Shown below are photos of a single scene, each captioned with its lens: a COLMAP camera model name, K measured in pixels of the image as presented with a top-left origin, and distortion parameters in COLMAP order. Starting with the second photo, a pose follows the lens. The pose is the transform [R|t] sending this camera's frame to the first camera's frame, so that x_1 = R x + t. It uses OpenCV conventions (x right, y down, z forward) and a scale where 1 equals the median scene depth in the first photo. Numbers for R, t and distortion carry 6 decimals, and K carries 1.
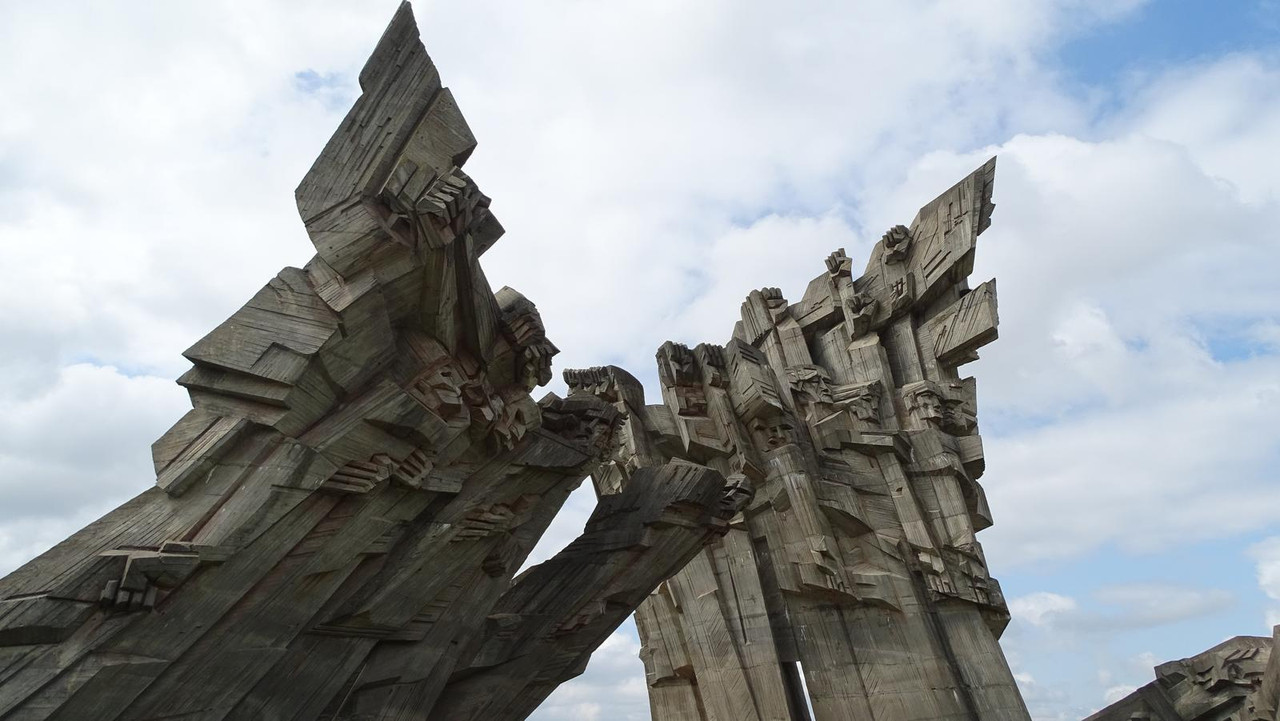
lens RADIAL K [[903.4, 0, 634.9], [0, 903.4, 353.2], [0, 0, 1]] dist [-0.002428, 0.004681]
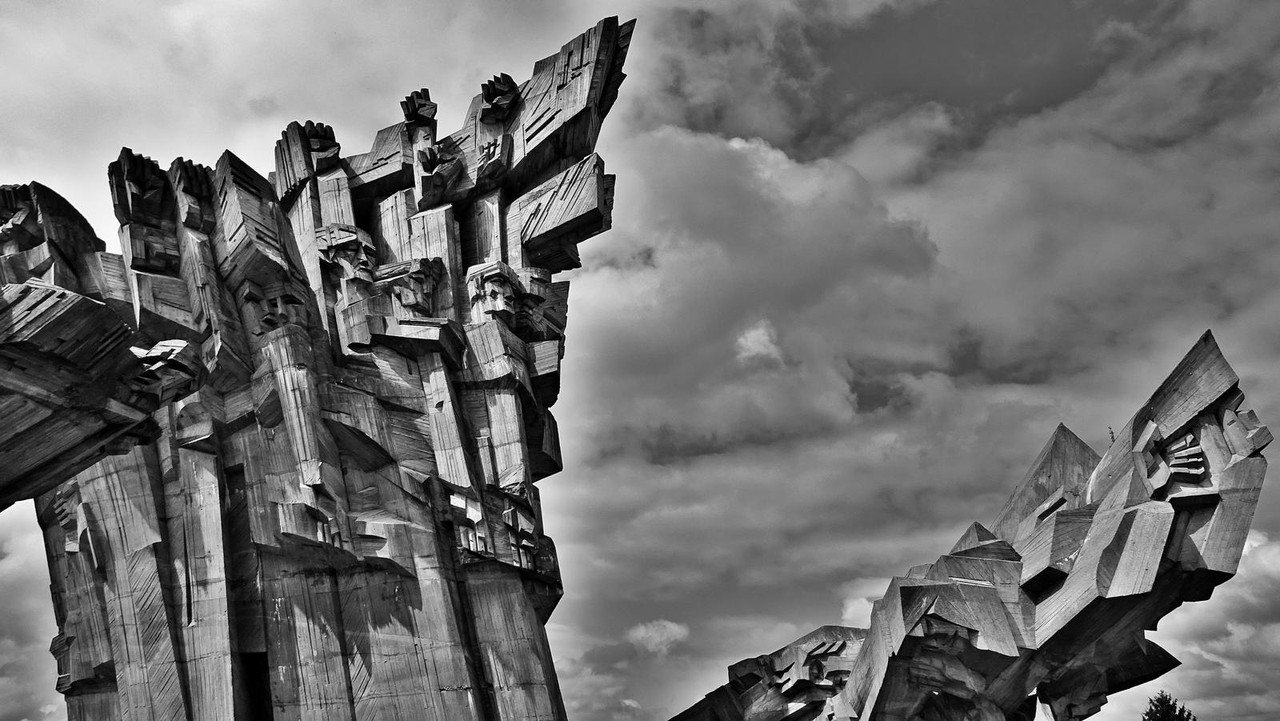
lens RADIAL K [[907.7, 0, 631.7], [0, 907.7, 357.2], [0, 0, 1]] dist [0.011944, 0.006004]
pose [[0.923073, 0.139808, 0.358316, 0.172502], [-0.133559, 0.990139, -0.042267, 0.124342], [-0.360692, -0.008840, 0.932643, 0.288503]]
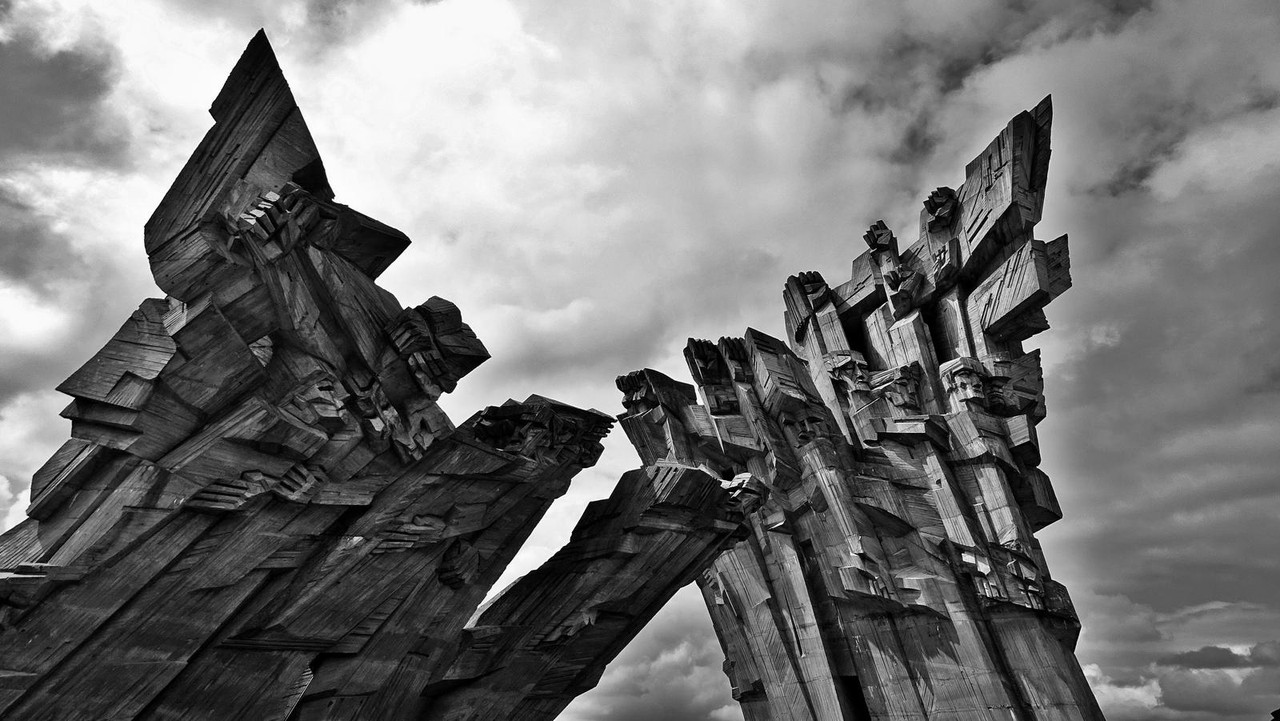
lens RADIAL K [[907.7, 0, 631.7], [0, 907.7, 357.2], [0, 0, 1]] dist [0.011944, 0.006004]
pose [[0.967338, -0.080994, -0.240201, 0.225598], [0.079219, 0.996711, -0.017051, 0.019789], [0.240792, -0.002534, 0.970574, 0.057924]]
